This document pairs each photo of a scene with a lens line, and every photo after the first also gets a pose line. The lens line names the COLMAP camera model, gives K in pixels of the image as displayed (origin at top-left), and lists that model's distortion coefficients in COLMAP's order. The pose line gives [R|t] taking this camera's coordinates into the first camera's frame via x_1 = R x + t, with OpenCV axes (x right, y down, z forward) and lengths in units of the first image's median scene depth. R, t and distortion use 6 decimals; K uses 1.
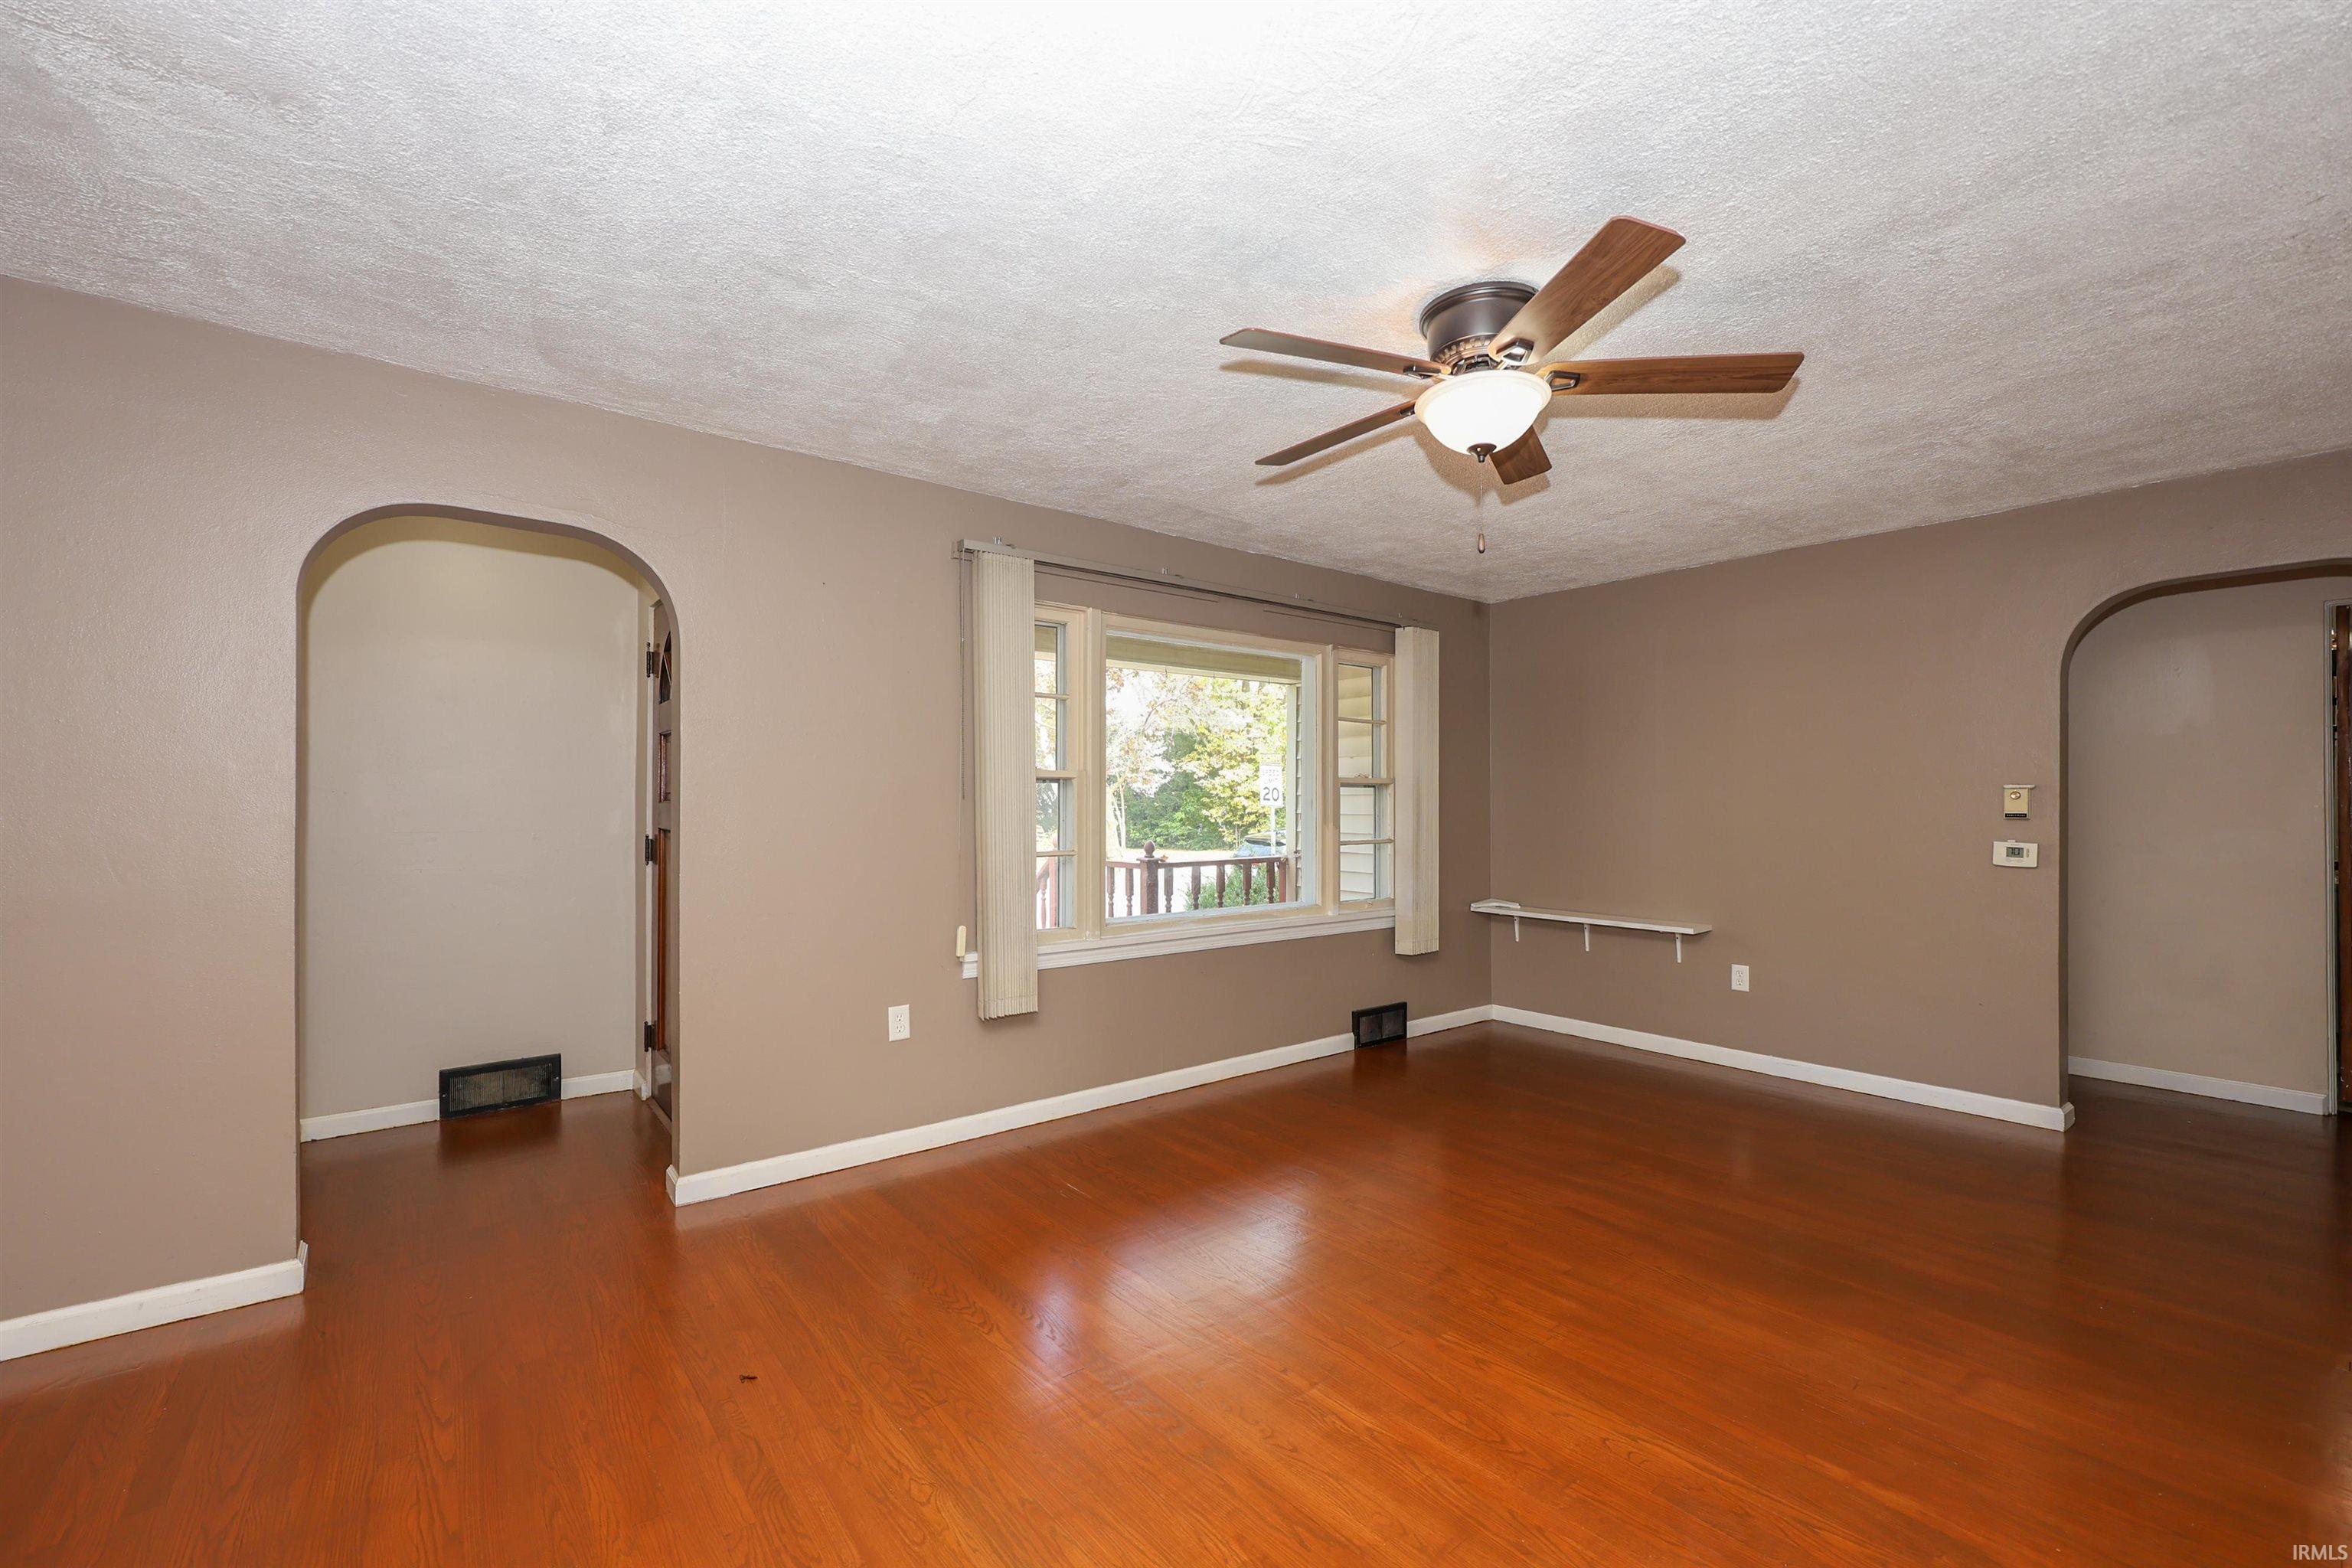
lens RADIAL K [[952.3, 0, 1166.8], [0, 952.3, 797.1], [0, 0, 1]] dist [0.000725, 0.000098]
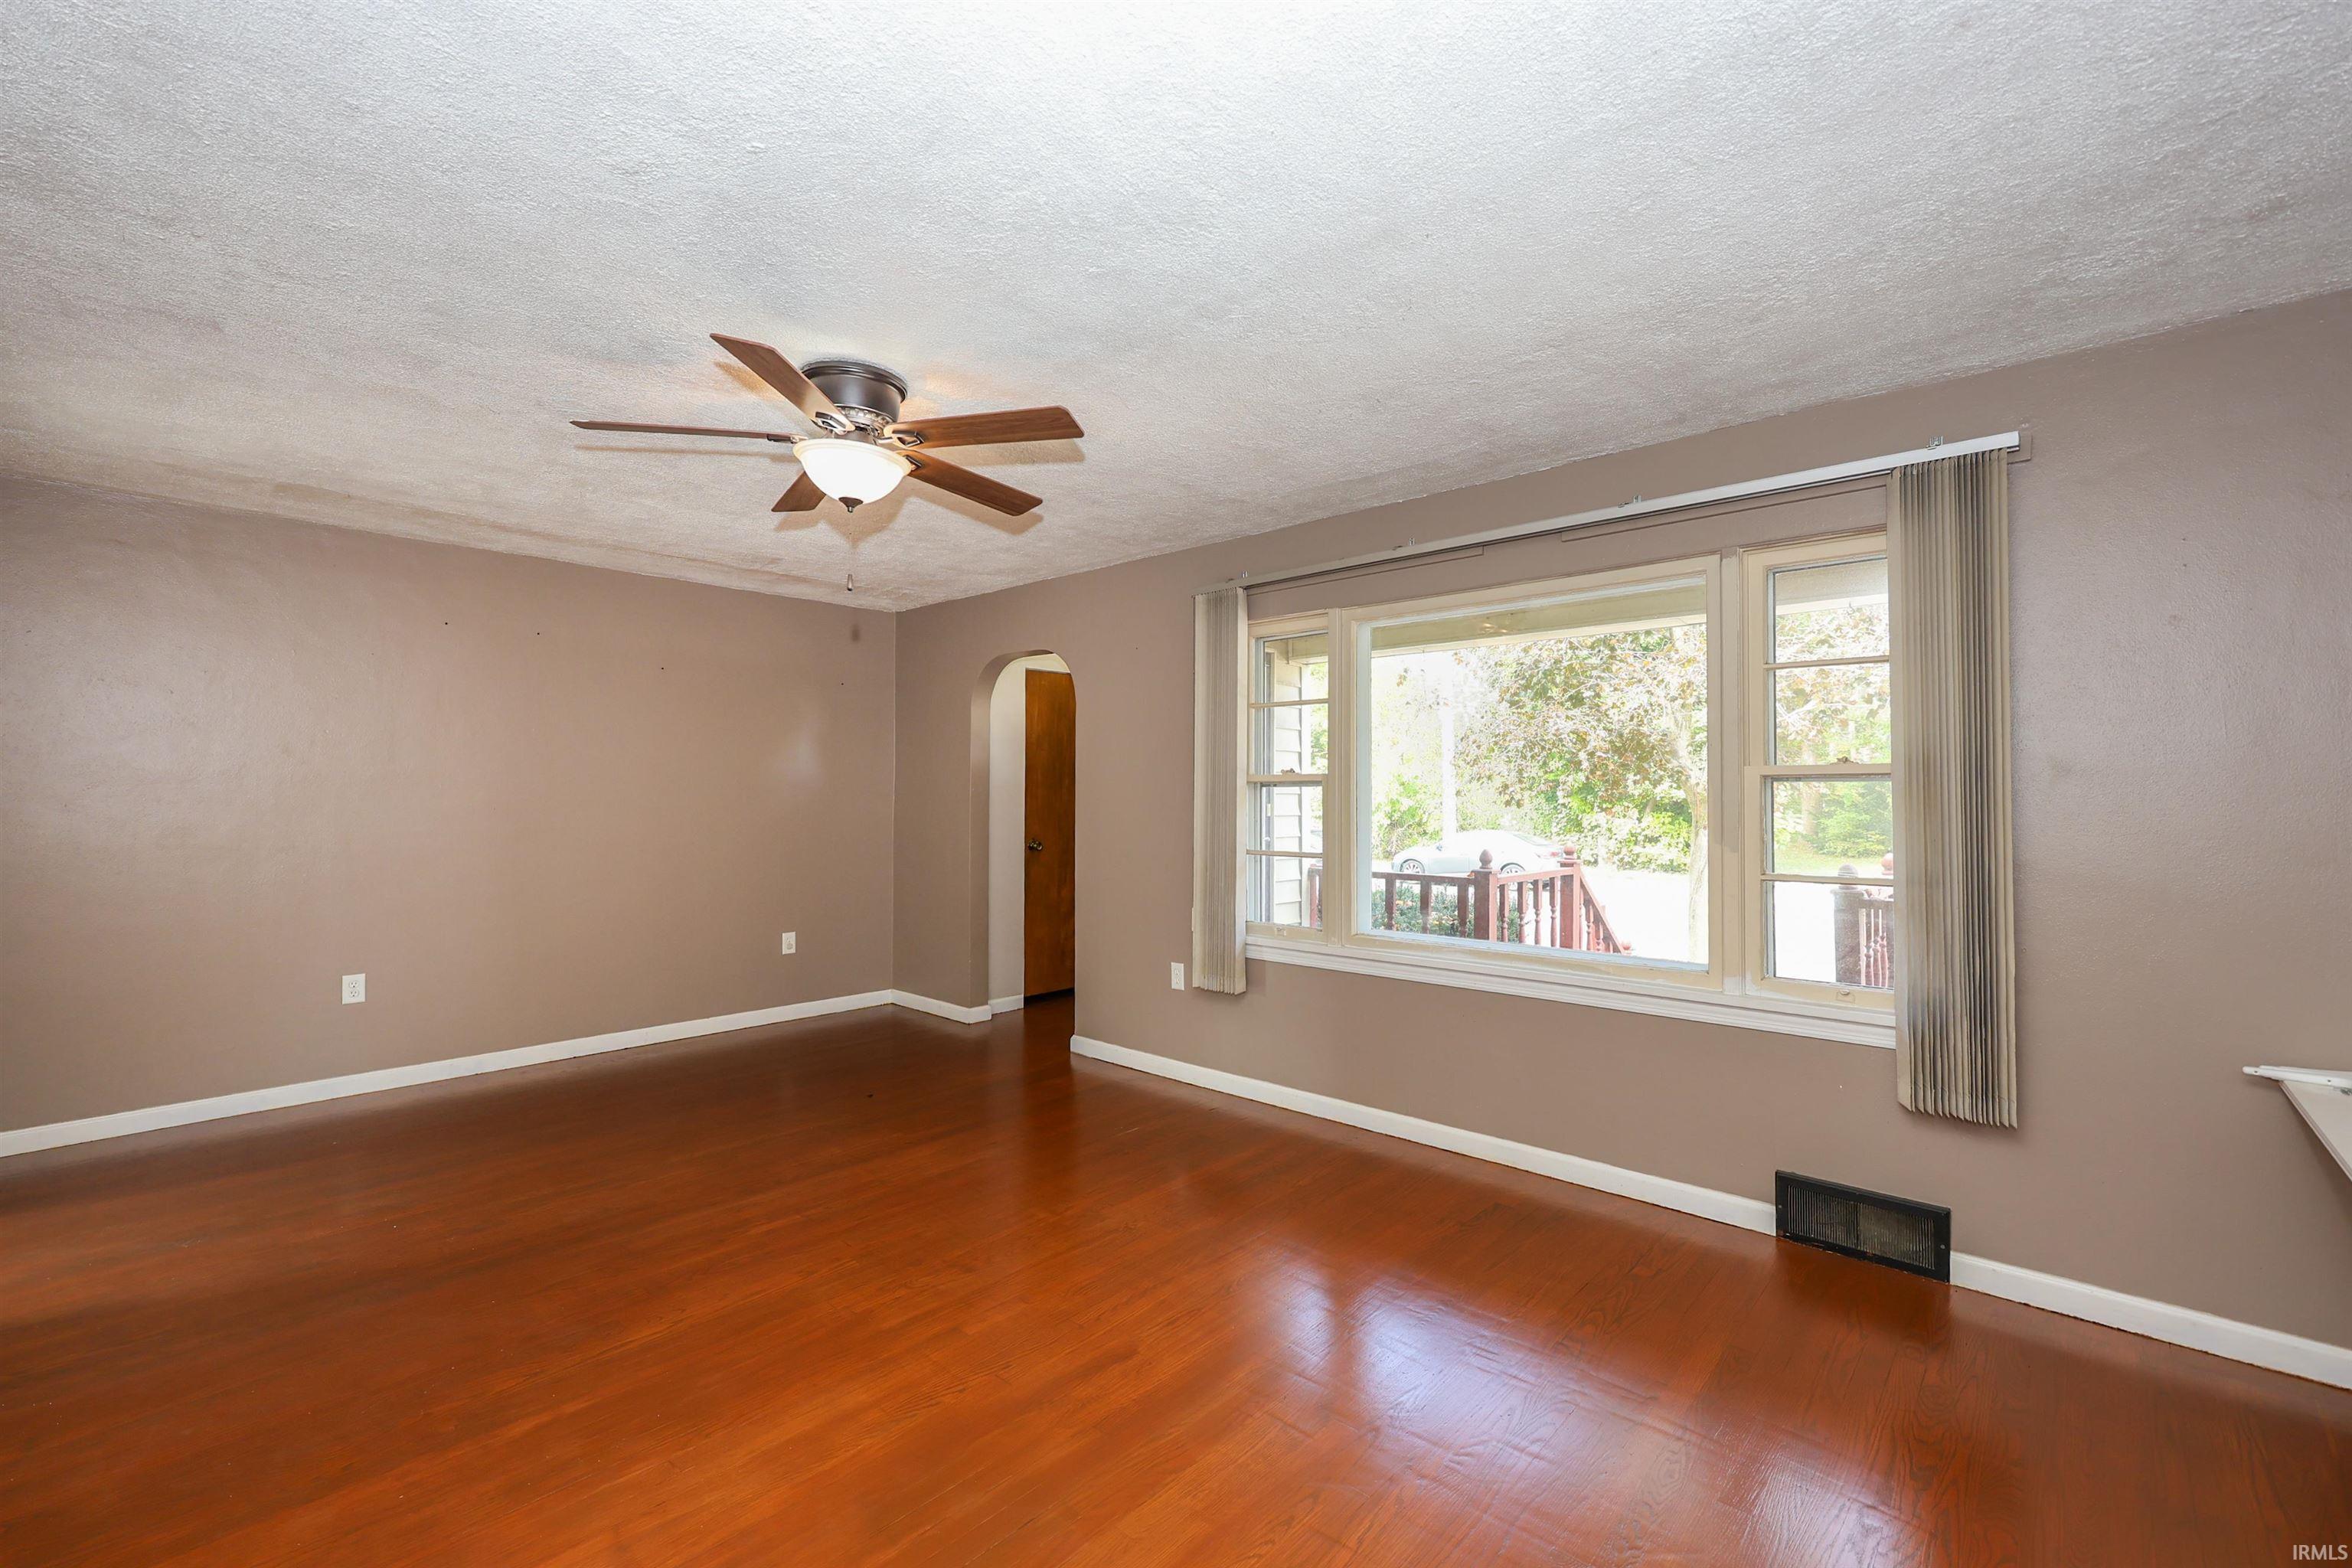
lens RADIAL K [[952.3, 0, 1167.1], [0, 952.3, 780.4], [0, 0, 1]] dist [0.000725, 0.000098]
pose [[0.194284, -0.017643, -0.980787, 0.824646], [0.002569, 0.999844, -0.017477, -0.003452], [0.980942, 0.000876, 0.194299, 0.620425]]
